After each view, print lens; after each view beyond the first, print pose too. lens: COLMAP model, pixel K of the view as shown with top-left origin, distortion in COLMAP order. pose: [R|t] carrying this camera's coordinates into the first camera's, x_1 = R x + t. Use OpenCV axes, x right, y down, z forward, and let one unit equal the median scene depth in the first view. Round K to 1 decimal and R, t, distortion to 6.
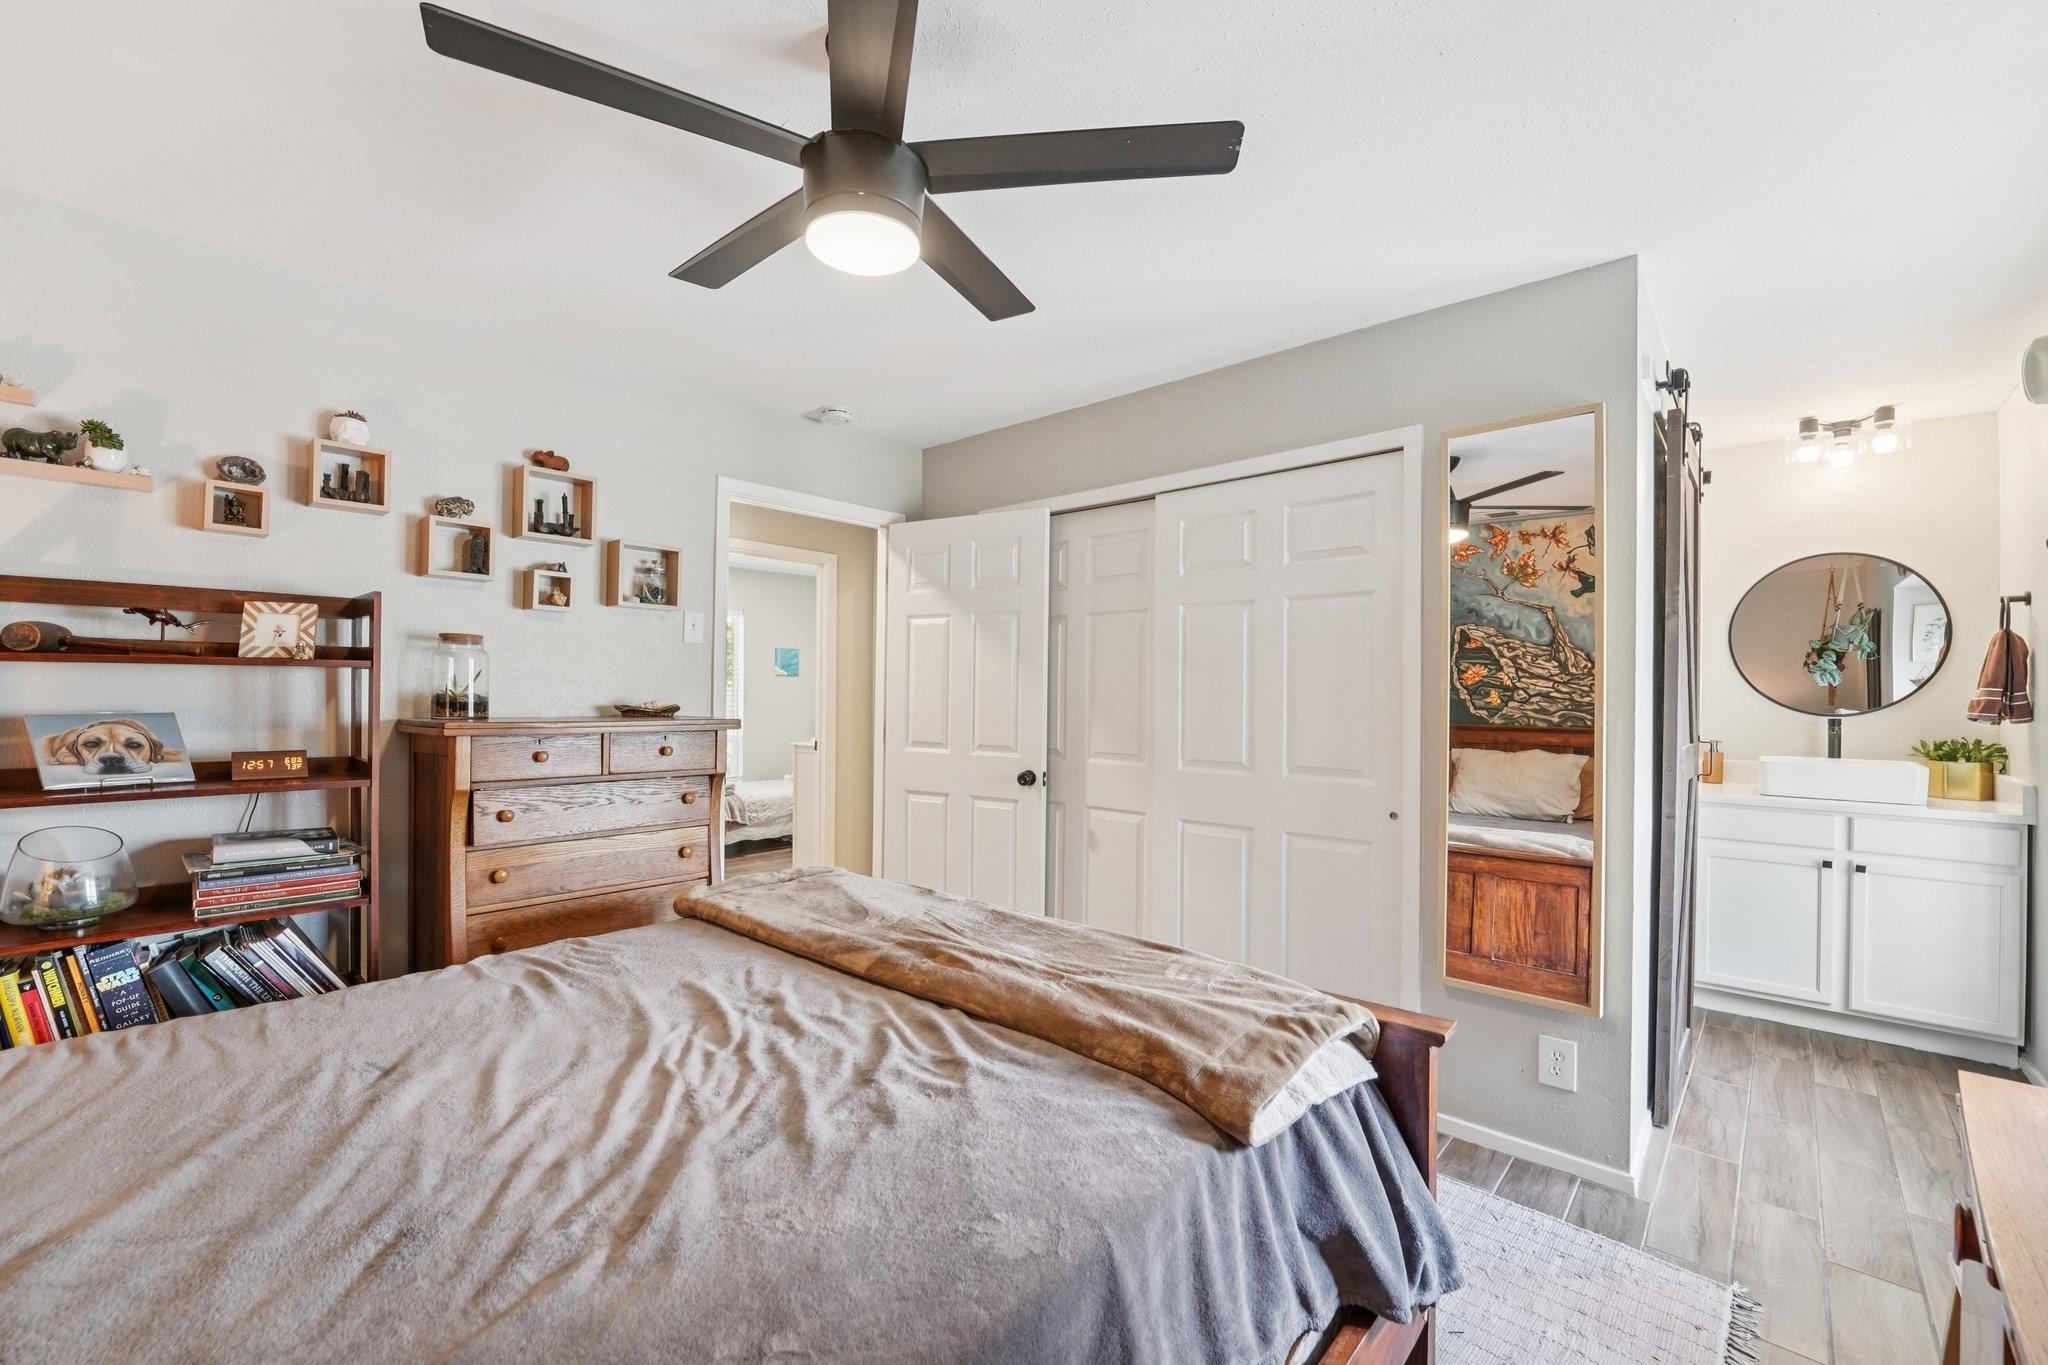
lens RADIAL K [[850.5, 0, 1017.3], [0, 850.5, 701.5], [0, 0, 1]] dist [-0.019075, 0.000052]
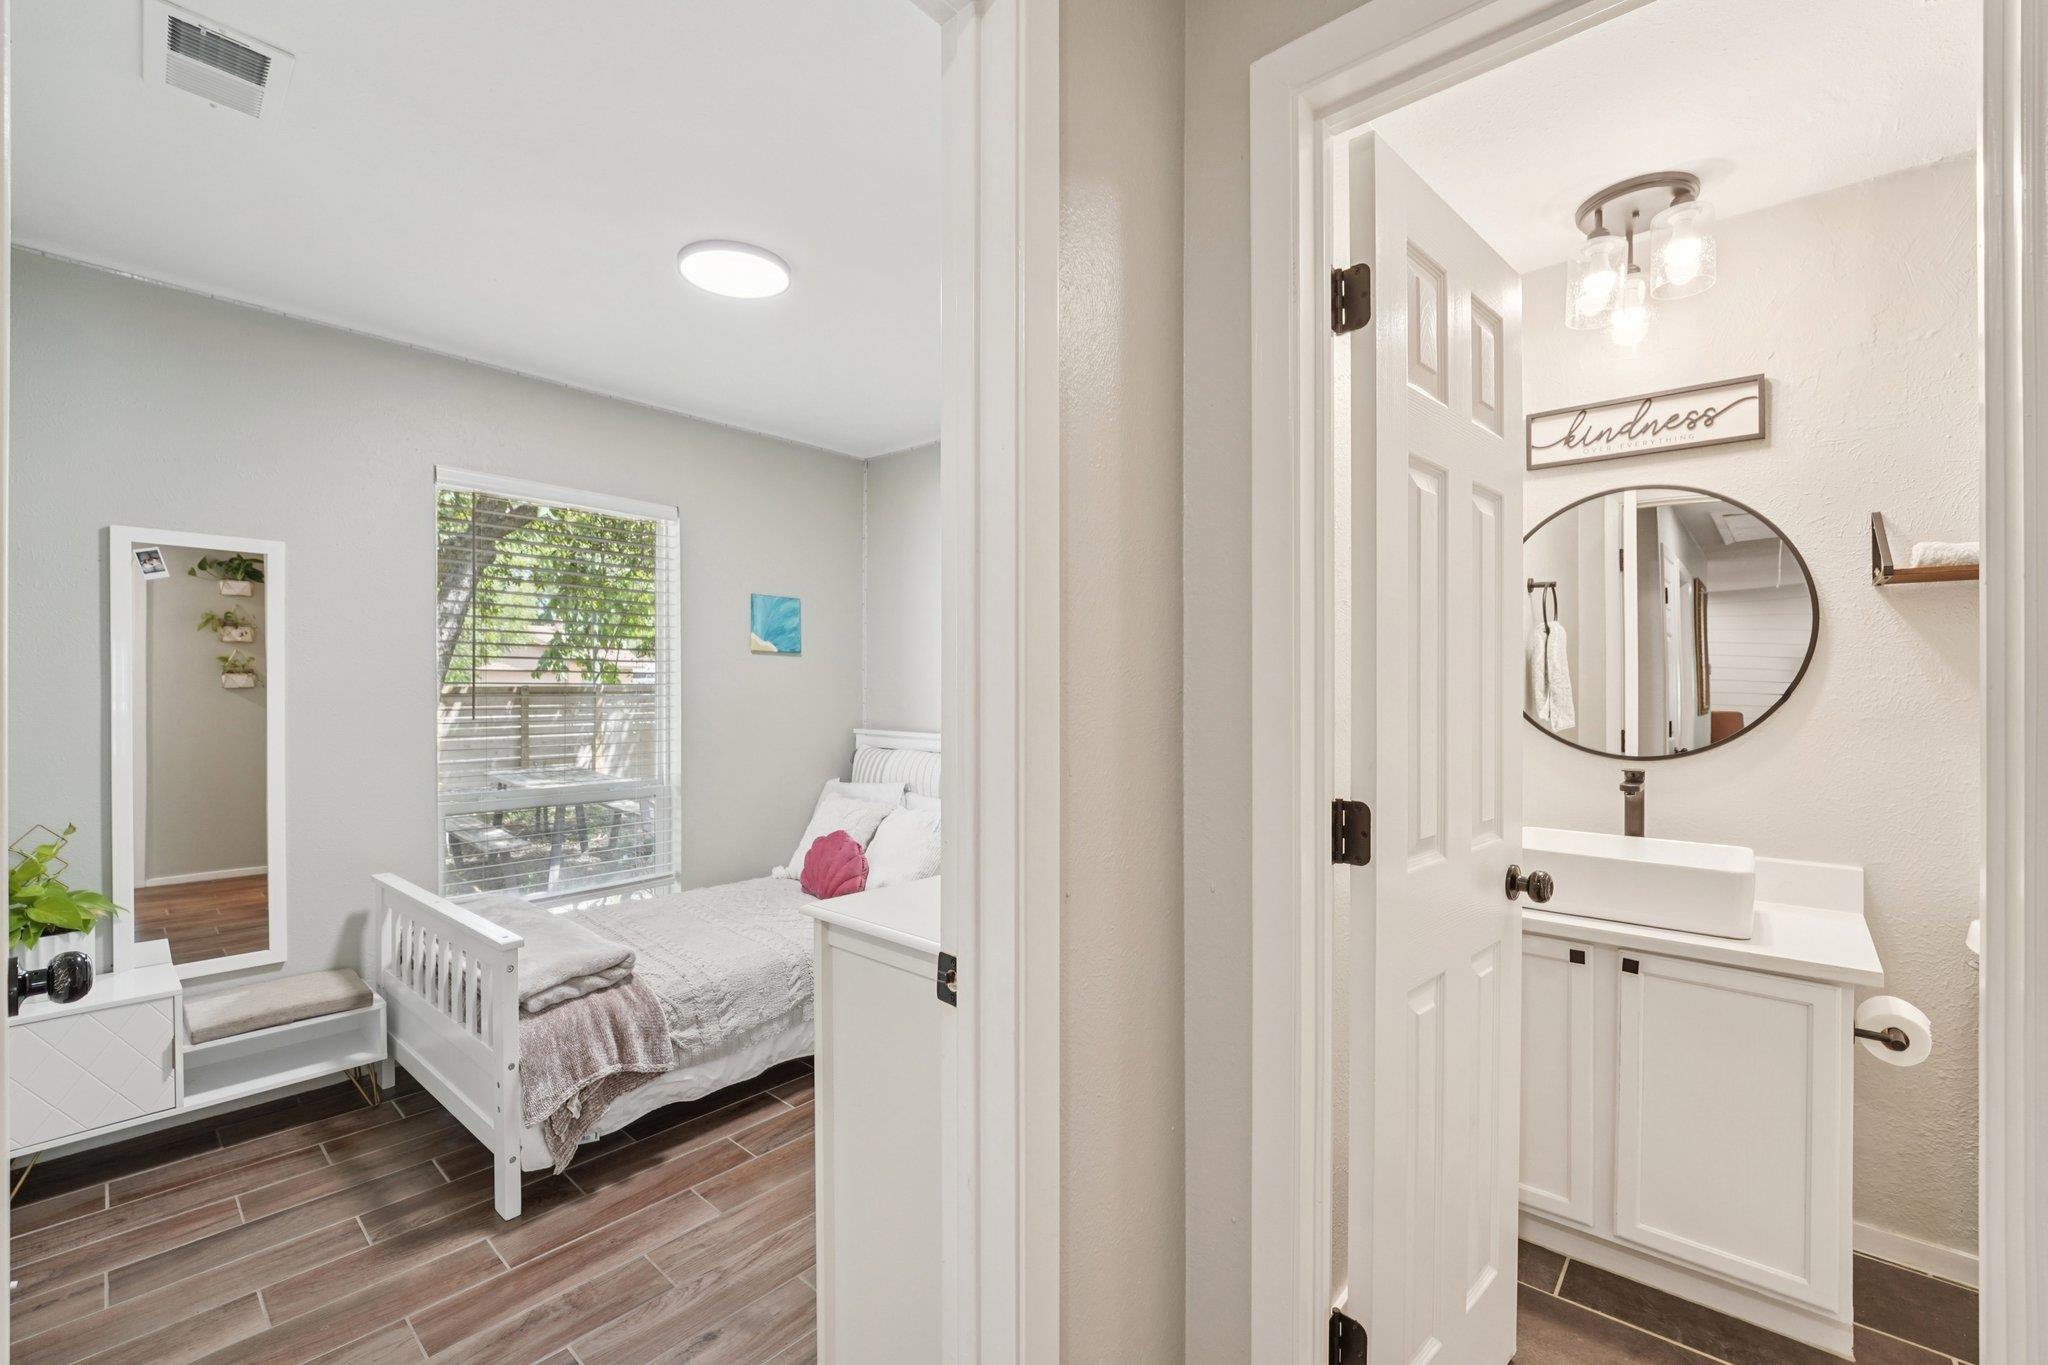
lens RADIAL K [[850.5, 0, 1017.3], [0, 850.5, 701.5], [0, 0, 1]] dist [-0.019075, 0.000052]
pose [[0.999806, -0.001300, 0.019661, -0.148960], [0.001217, 0.999990, 0.004227, -0.005659], [-0.019667, -0.004203, 0.999798, 0.533904]]
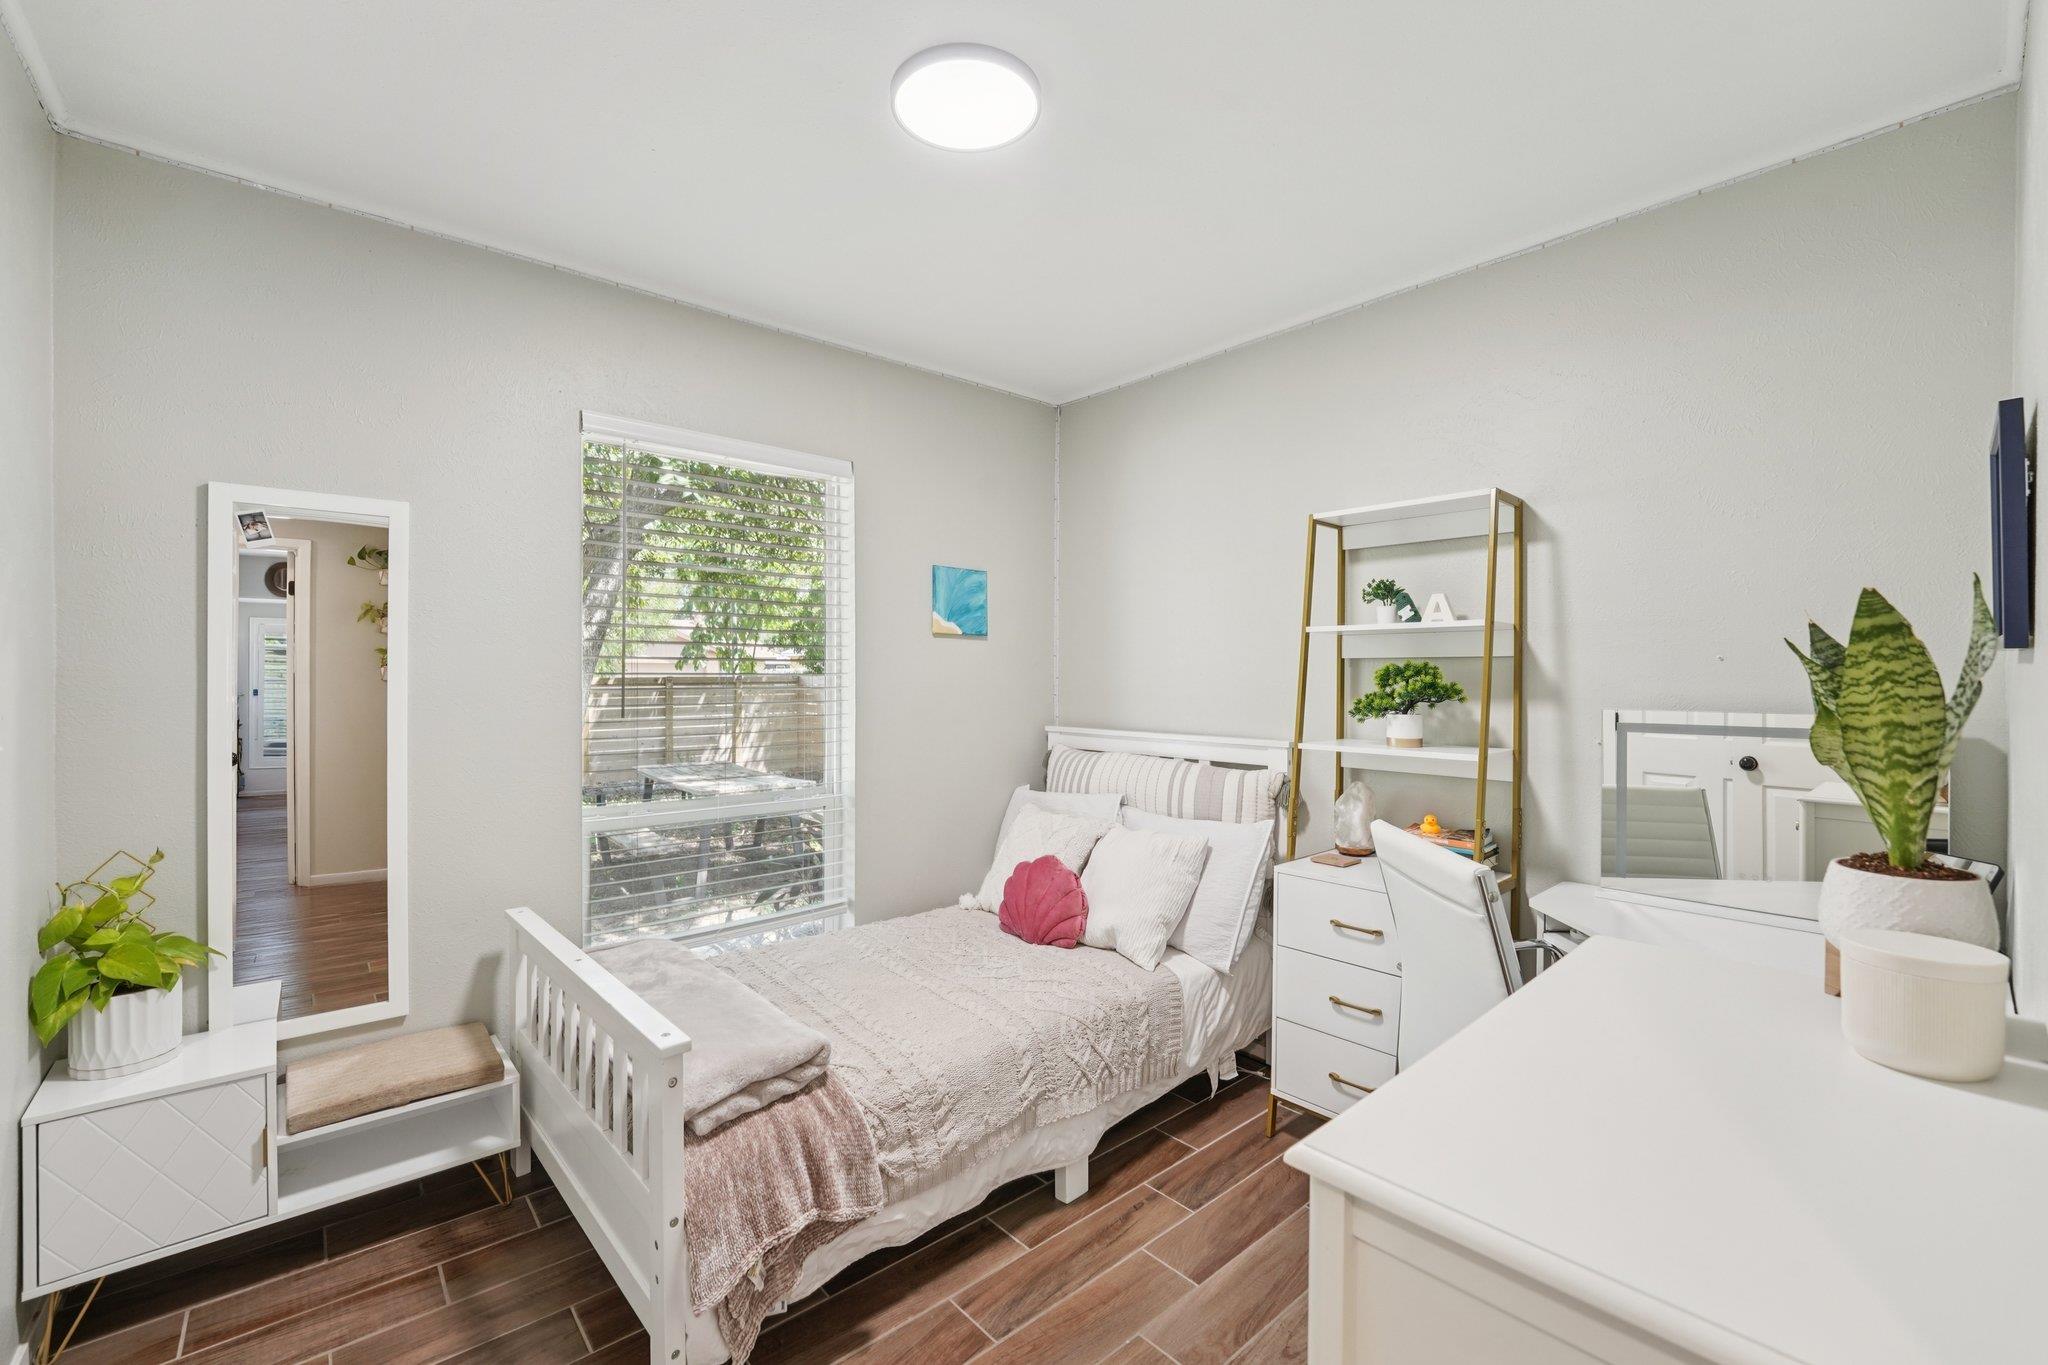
lens RADIAL K [[845.5, 0, 1011.8], [0, 845.5, 676.4], [0, 0, 1]] dist [-0.020825, -0.000101]
pose [[0.993073, -0.005816, -0.117356, -0.203979], [0.004414, 0.999916, -0.012203, -0.007100], [0.117417, 0.011601, 0.993015, 0.621465]]
